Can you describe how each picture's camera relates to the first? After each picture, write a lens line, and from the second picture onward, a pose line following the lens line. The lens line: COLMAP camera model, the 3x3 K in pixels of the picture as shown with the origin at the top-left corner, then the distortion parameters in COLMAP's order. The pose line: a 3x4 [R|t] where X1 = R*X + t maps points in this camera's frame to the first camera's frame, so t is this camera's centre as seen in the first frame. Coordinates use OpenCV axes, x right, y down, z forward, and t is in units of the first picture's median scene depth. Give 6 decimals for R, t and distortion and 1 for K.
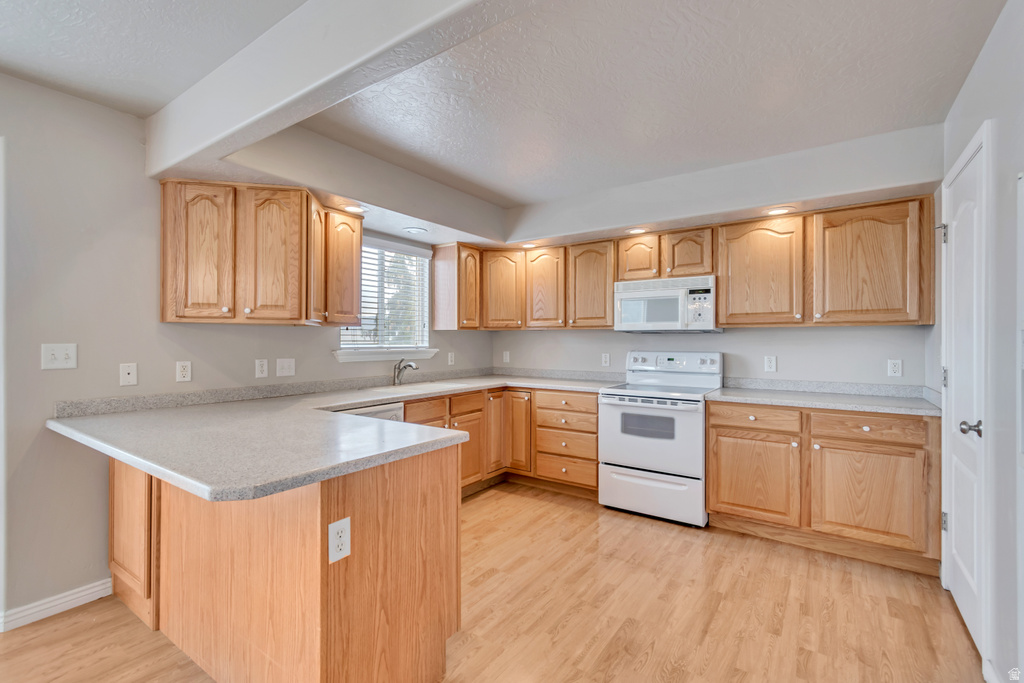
lens RADIAL K [[456.3, 0, 515.1], [0, 456.3, 335.7], [0, 0, 1]] dist [0.013837, 0.000388]
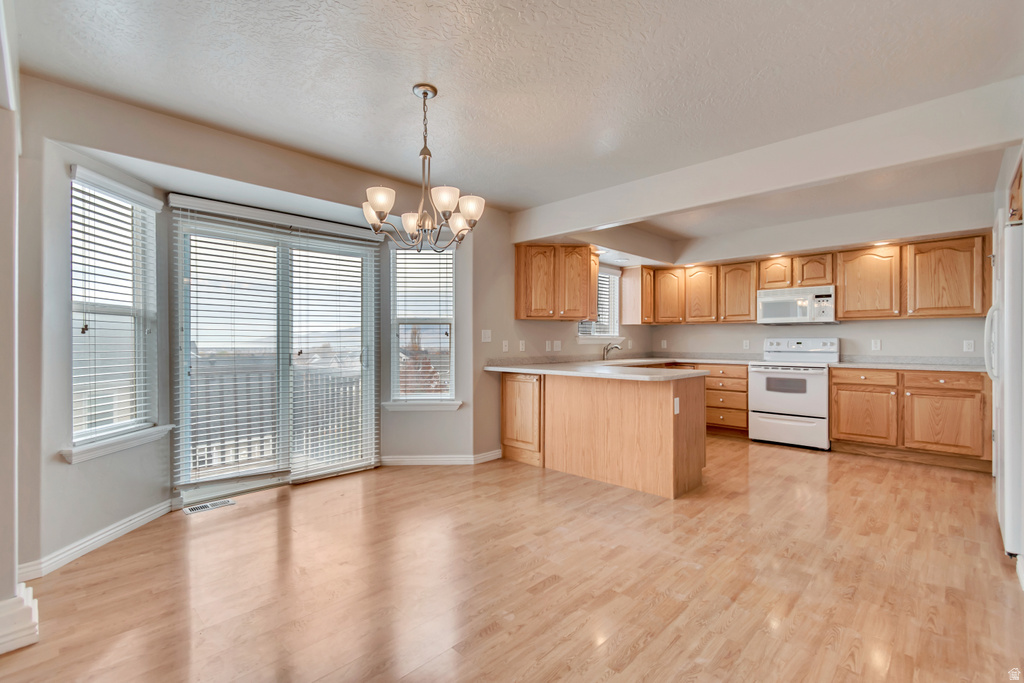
lens RADIAL K [[456.6, 0, 515.7], [0, 456.6, 337.9], [0, 0, 1]] dist [0.010160, -0.000713]
pose [[0.987098, -0.003397, -0.160078, -0.362969], [0.004092, 0.999984, 0.004014, 0.030357], [0.160062, -0.004617, 0.987096, -0.665975]]
